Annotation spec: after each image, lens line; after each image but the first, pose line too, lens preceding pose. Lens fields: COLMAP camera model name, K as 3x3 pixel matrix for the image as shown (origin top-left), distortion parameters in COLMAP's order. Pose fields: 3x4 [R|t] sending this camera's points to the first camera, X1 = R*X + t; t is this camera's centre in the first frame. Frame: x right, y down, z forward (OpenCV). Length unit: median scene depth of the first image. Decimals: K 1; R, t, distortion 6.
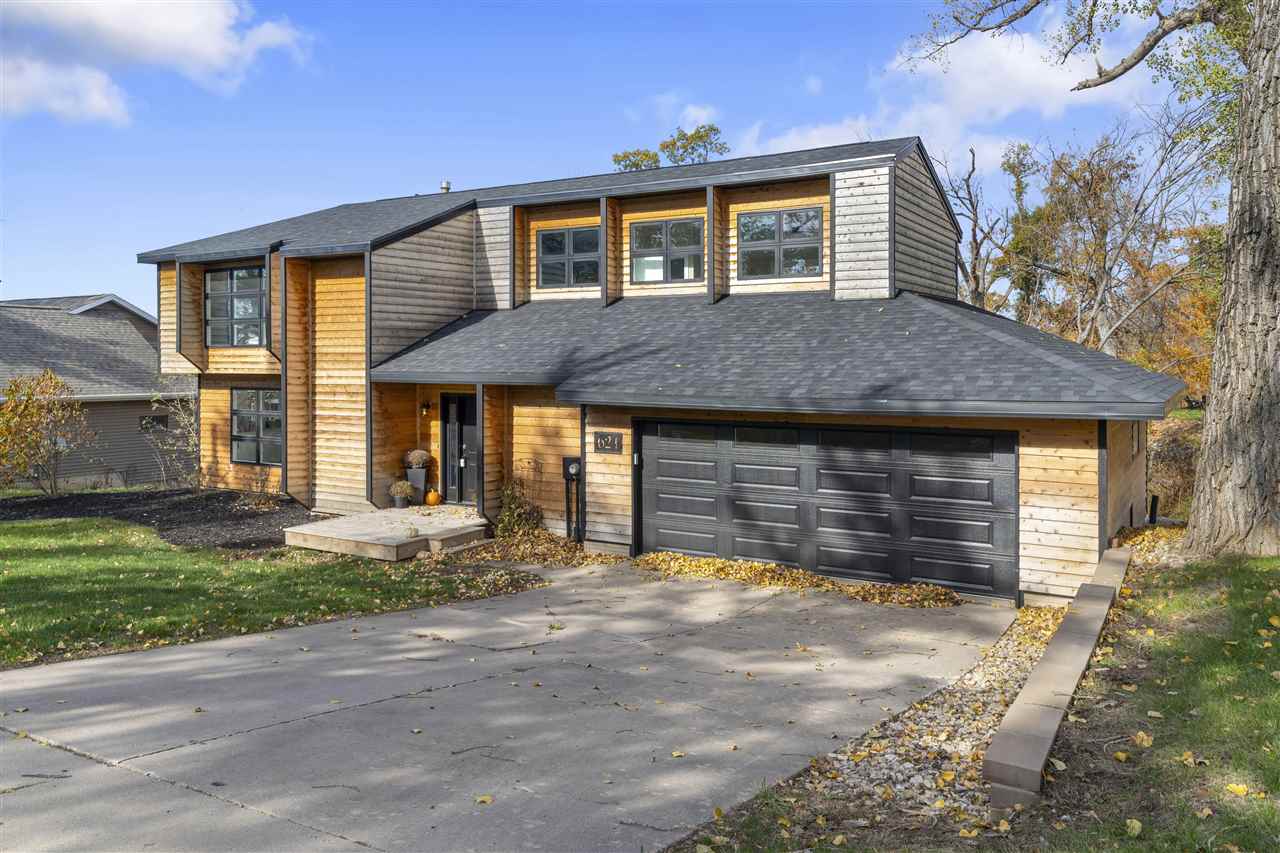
lens RADIAL K [[917.0, 0, 642.9], [0, 917.0, 386.7], [0, 0, 1]] dist [0.007173, 0.008070]
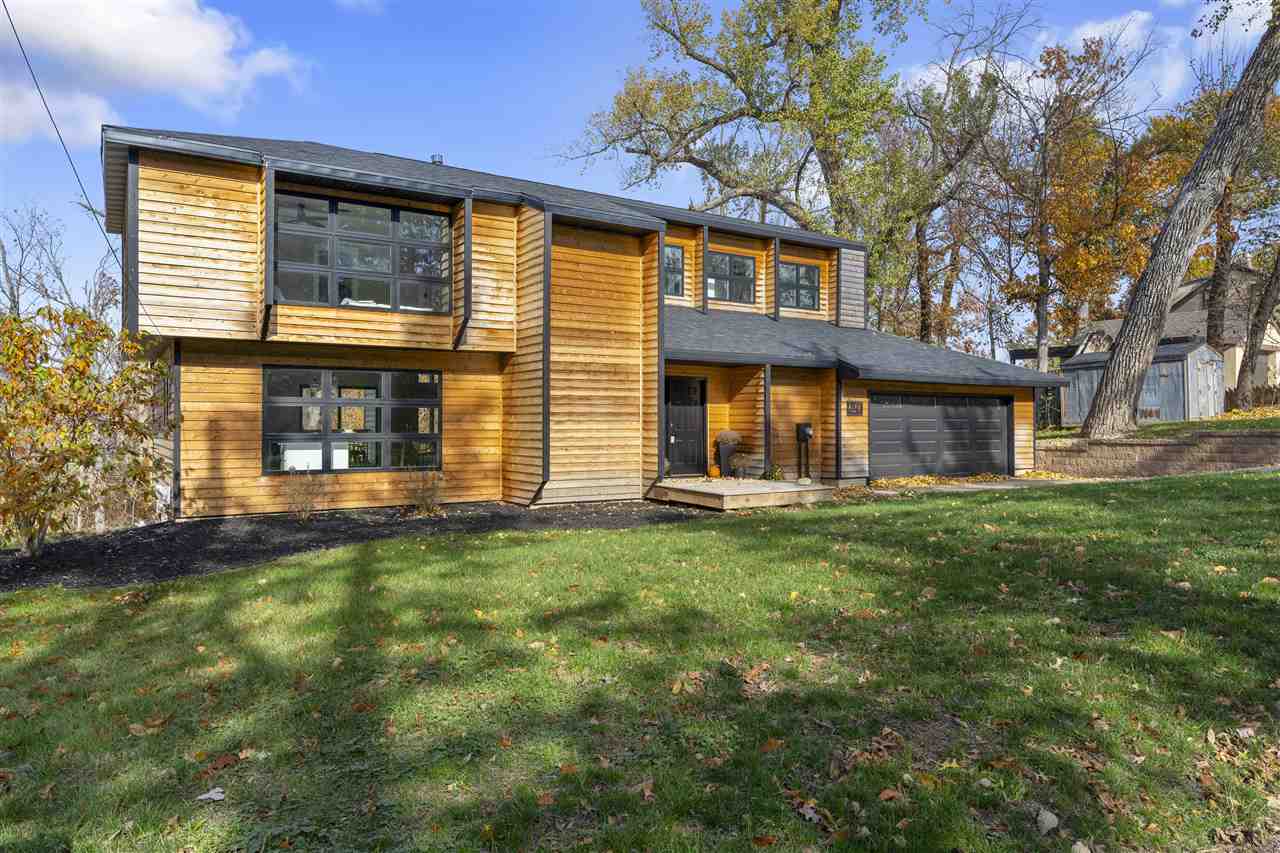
lens RADIAL K [[823.5, 0, 641.1], [0, 823.5, 426.7], [0, 0, 1]] dist [0.008776, 0.000388]
pose [[0.442148, -0.002232, 0.896939, -1.057194], [0.027566, 0.999558, -0.011101, 0.074715], [-0.896519, 0.029633, 0.442014, 0.573415]]
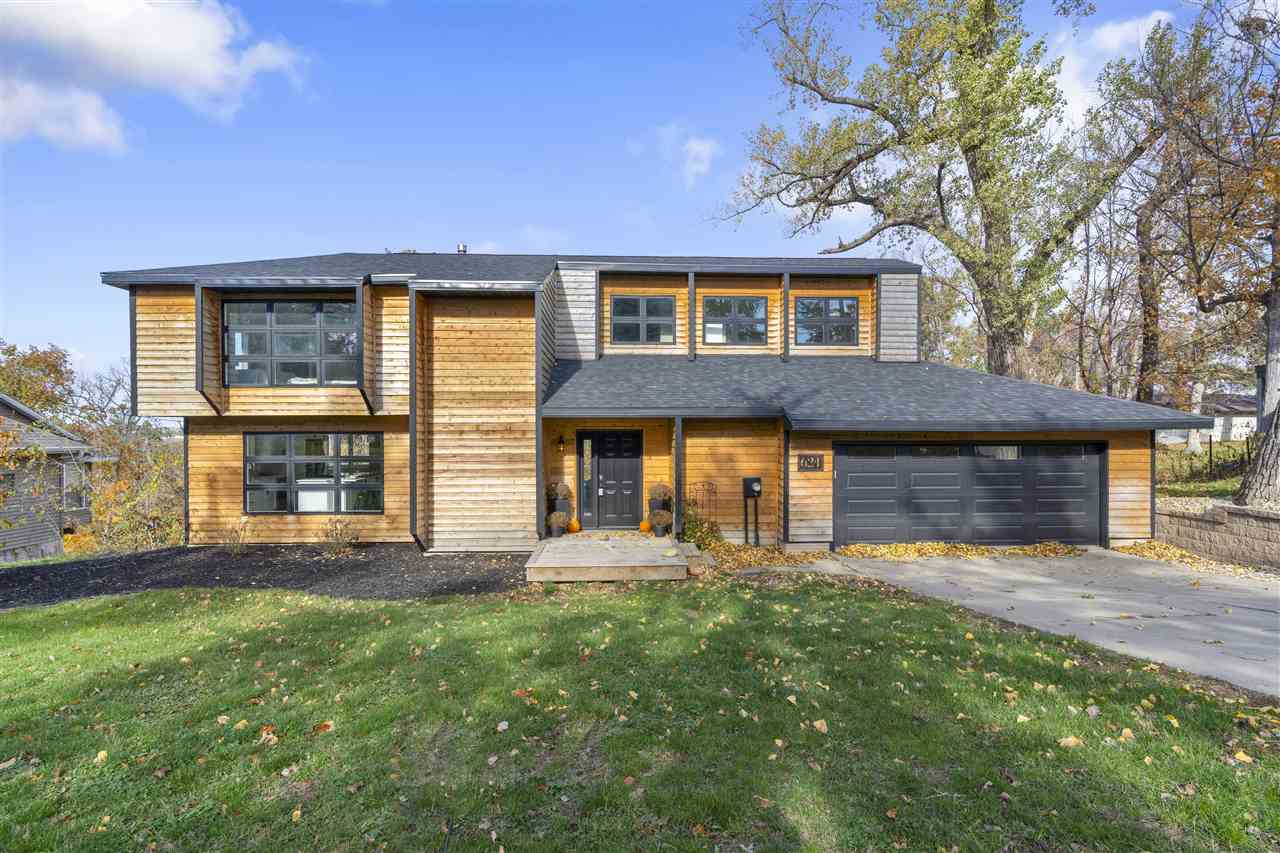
lens RADIAL K [[618.5, 0, 641.0], [0, 618.5, 440.8], [0, 0, 1]] dist [-0.002692, -0.000943]
pose [[0.840163, -0.011161, 0.542219, -0.541868], [0.019001, 0.999780, -0.008862, 0.027157], [-0.542000, 0.017749, 0.840191, 0.326462]]
